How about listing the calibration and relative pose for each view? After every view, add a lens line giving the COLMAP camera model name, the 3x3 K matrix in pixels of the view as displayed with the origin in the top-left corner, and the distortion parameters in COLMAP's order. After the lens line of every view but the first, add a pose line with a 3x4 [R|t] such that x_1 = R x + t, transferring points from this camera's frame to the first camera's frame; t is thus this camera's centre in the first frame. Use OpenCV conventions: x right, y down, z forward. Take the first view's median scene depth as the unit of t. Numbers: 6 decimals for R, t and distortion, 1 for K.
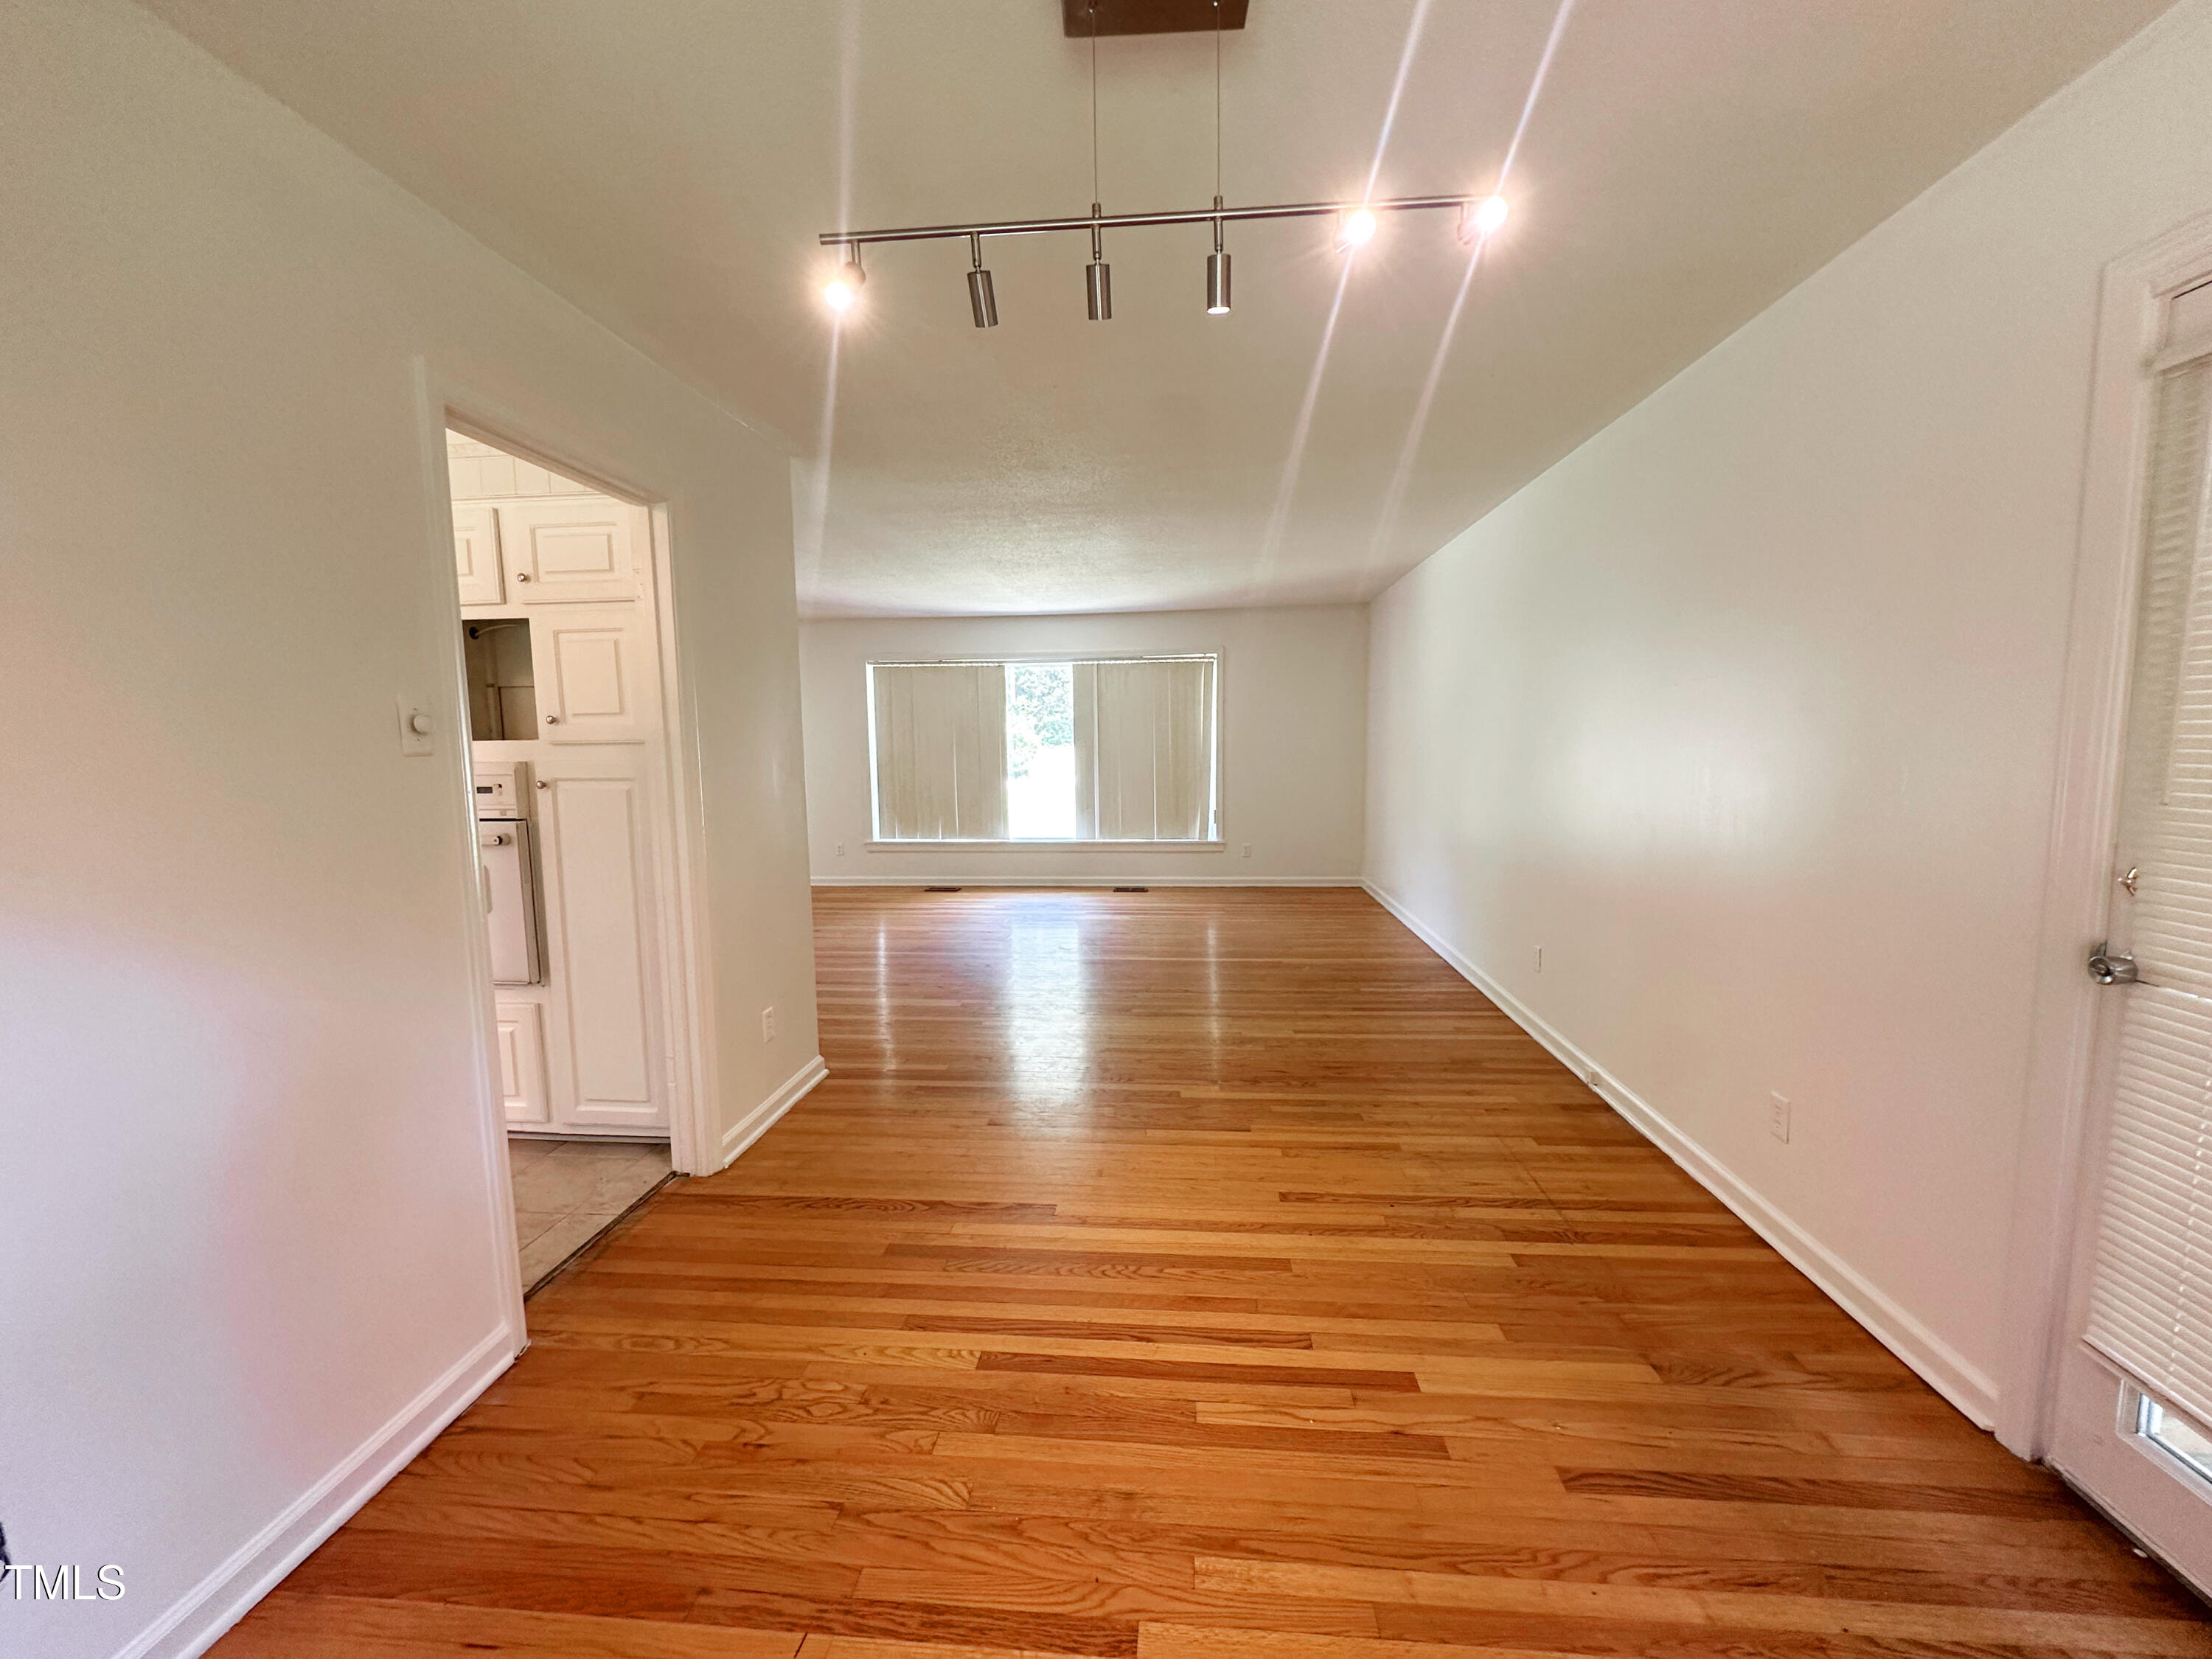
lens RADIAL K [[886.8, 0, 1109.1], [0, 886.8, 831.0], [0, 0, 1]] dist [-0.002176, 0.000905]
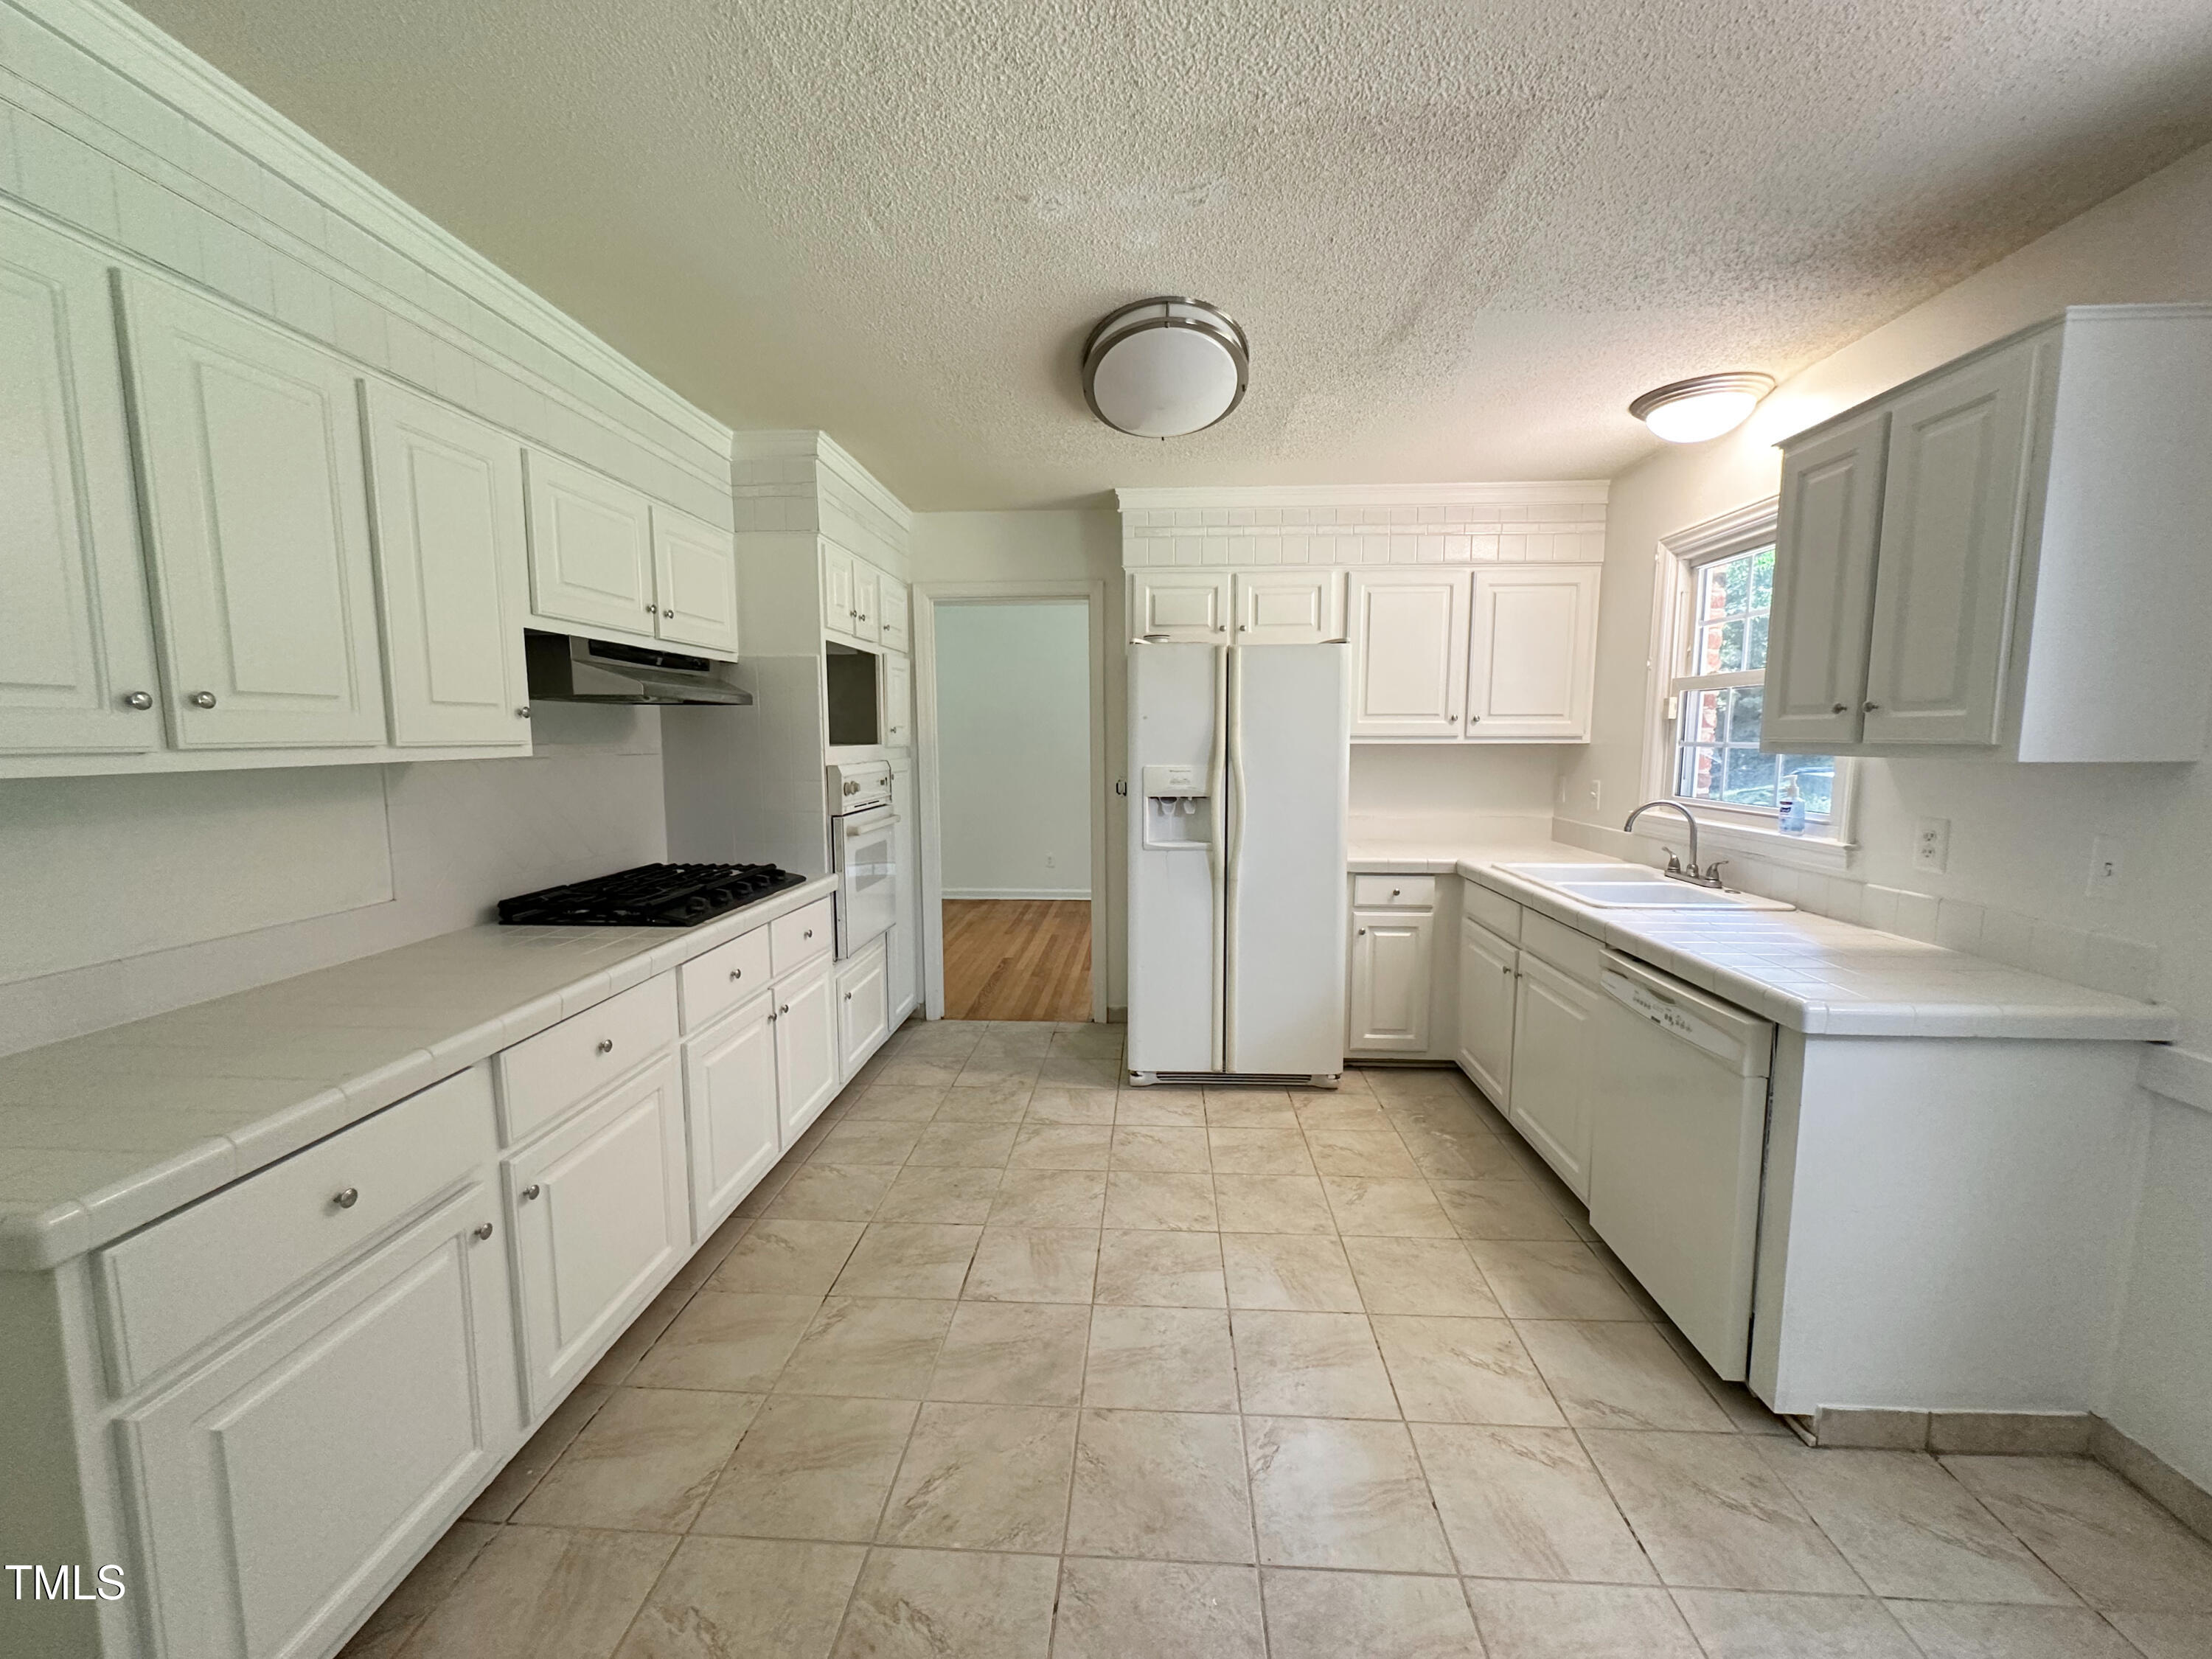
lens RADIAL K [[886.8, 0, 1109.1], [0, 886.8, 831.0], [0, 0, 1]] dist [-0.002176, 0.000905]
pose [[-0.029800, -0.097332, 0.994806, -2.029735], [0.105263, 0.989408, 0.099957, -0.070973], [-0.993998, 0.107695, -0.019239, 0.697172]]
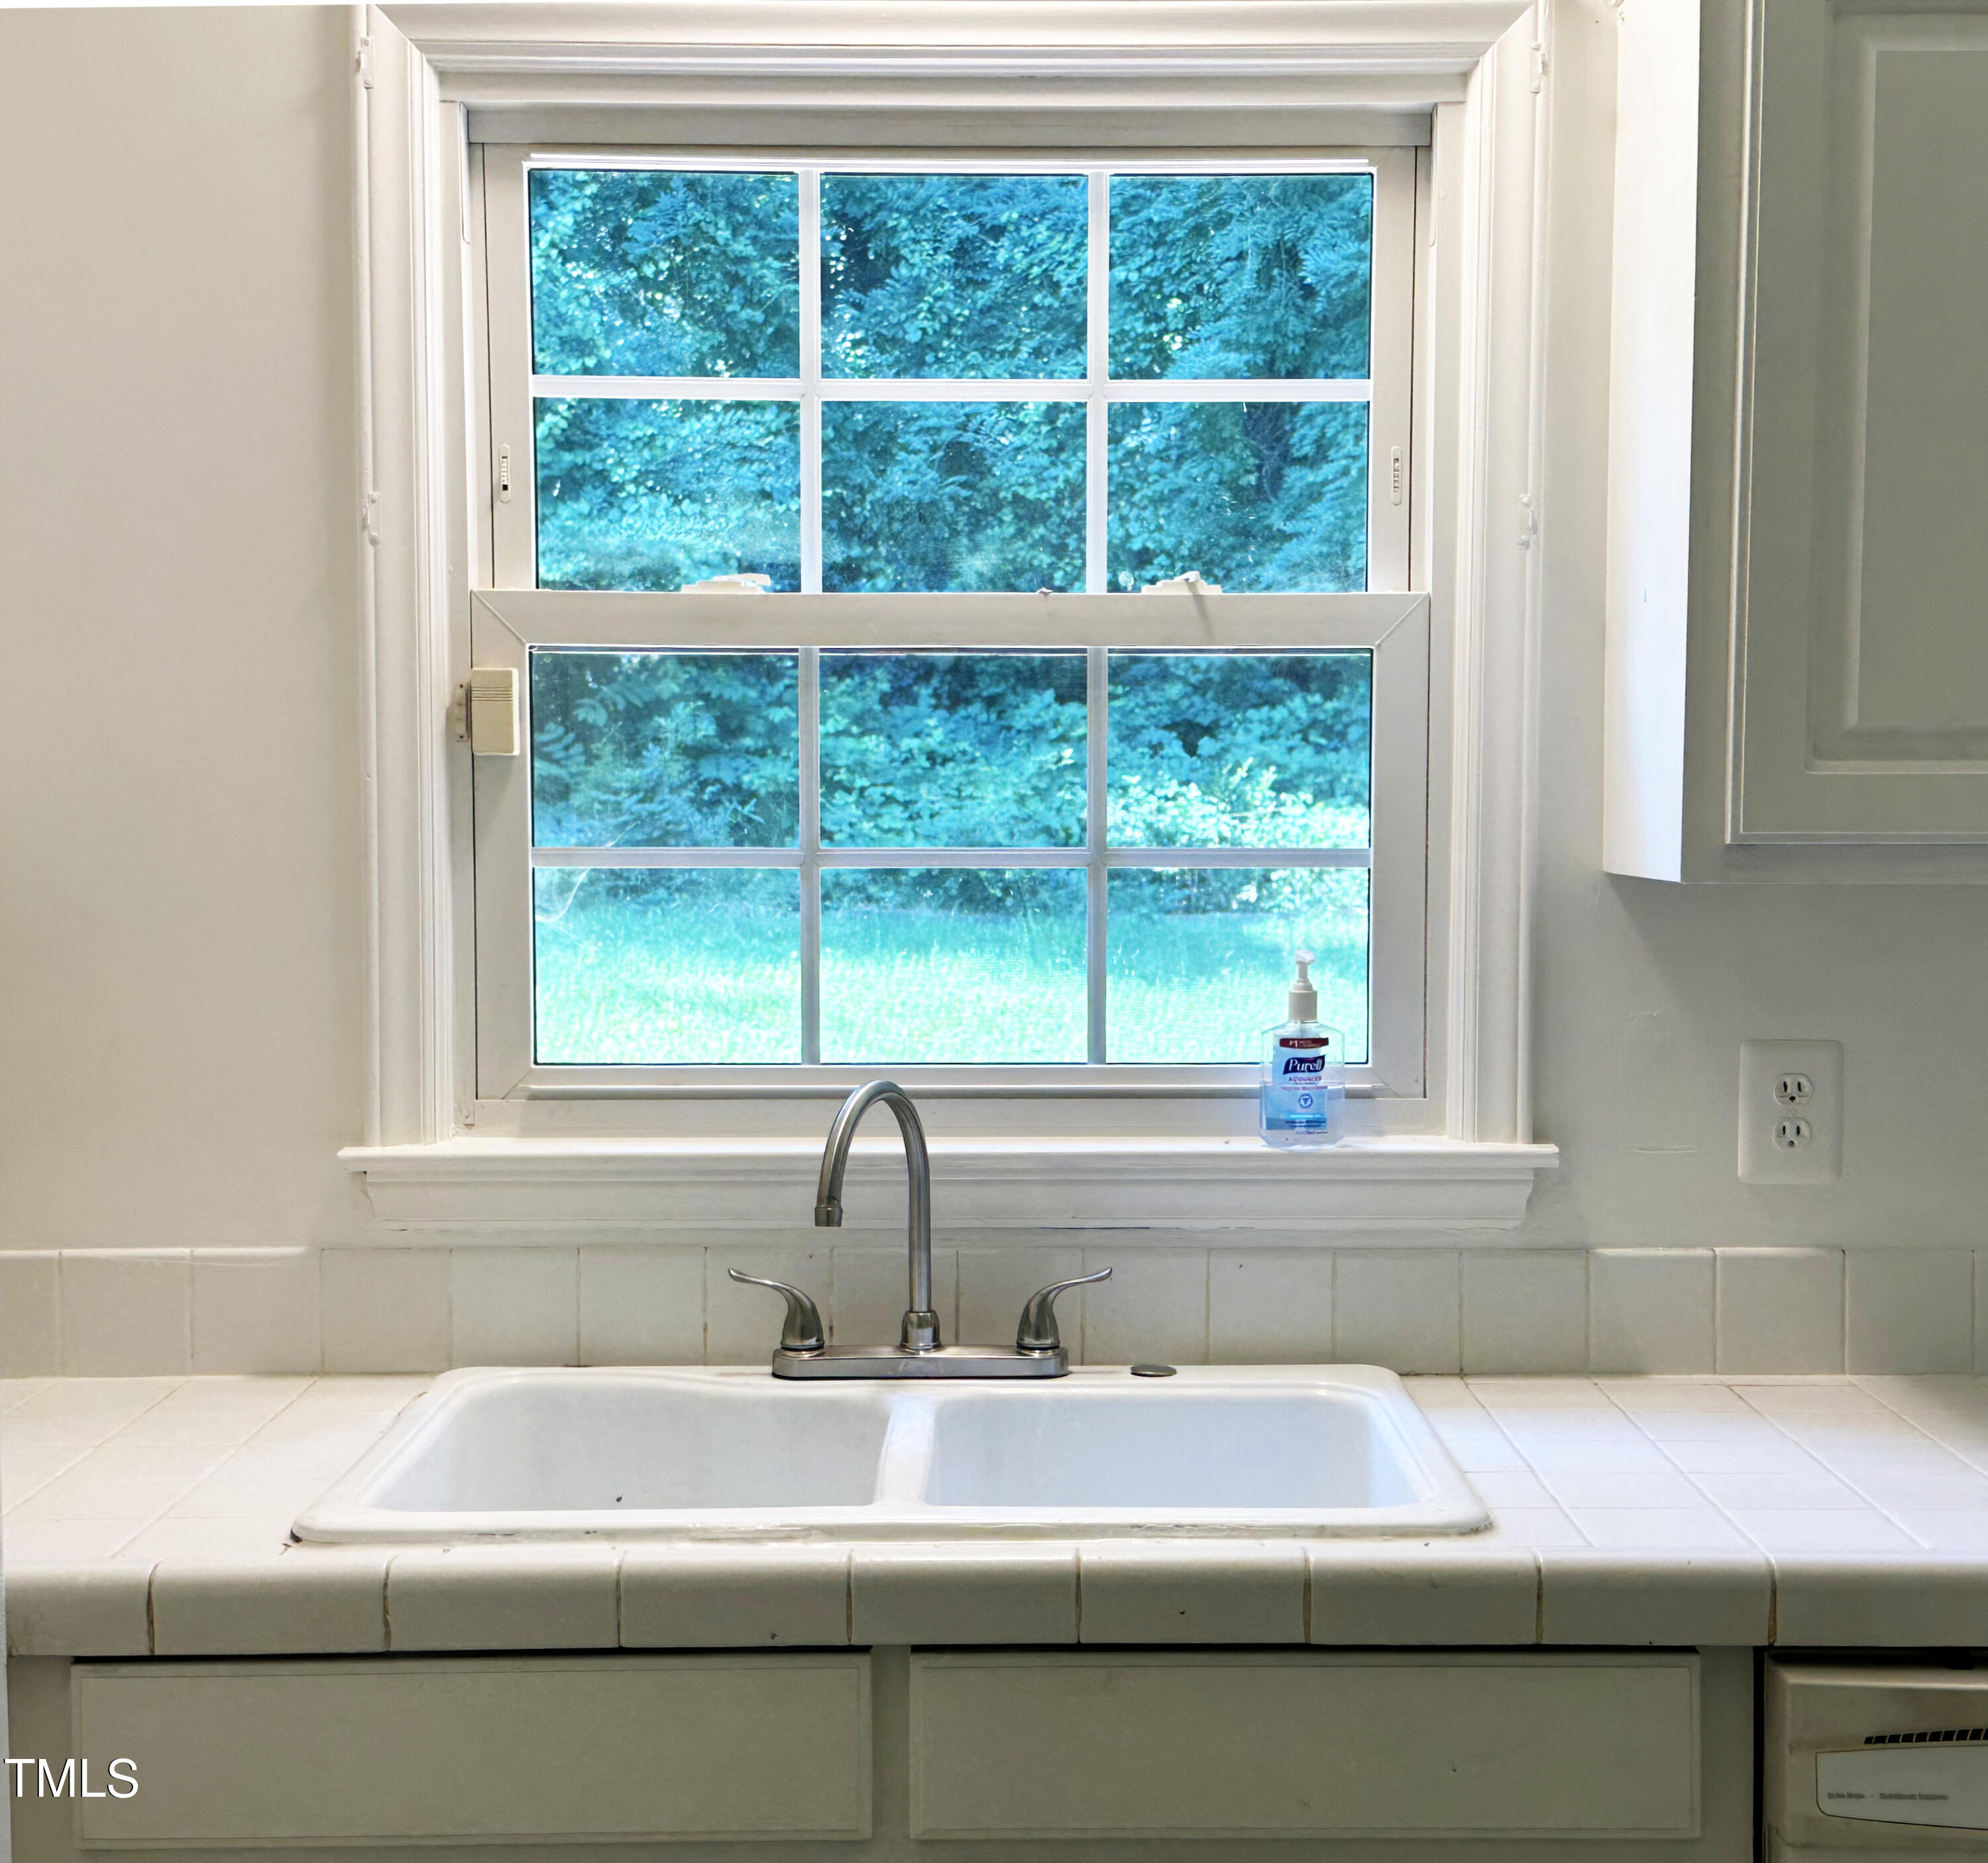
lens RADIAL K [[2897.8, 0, 996.6], [0, 2897.8, 985.3], [0, 0, 1]] dist [0.163091, 0.000334]
pose [[-0.994779, 0.020760, -0.099918, -0.962698], [0.003222, 0.984990, 0.172579, -0.112311], [0.102001, 0.171356, -0.979915, 0.873336]]
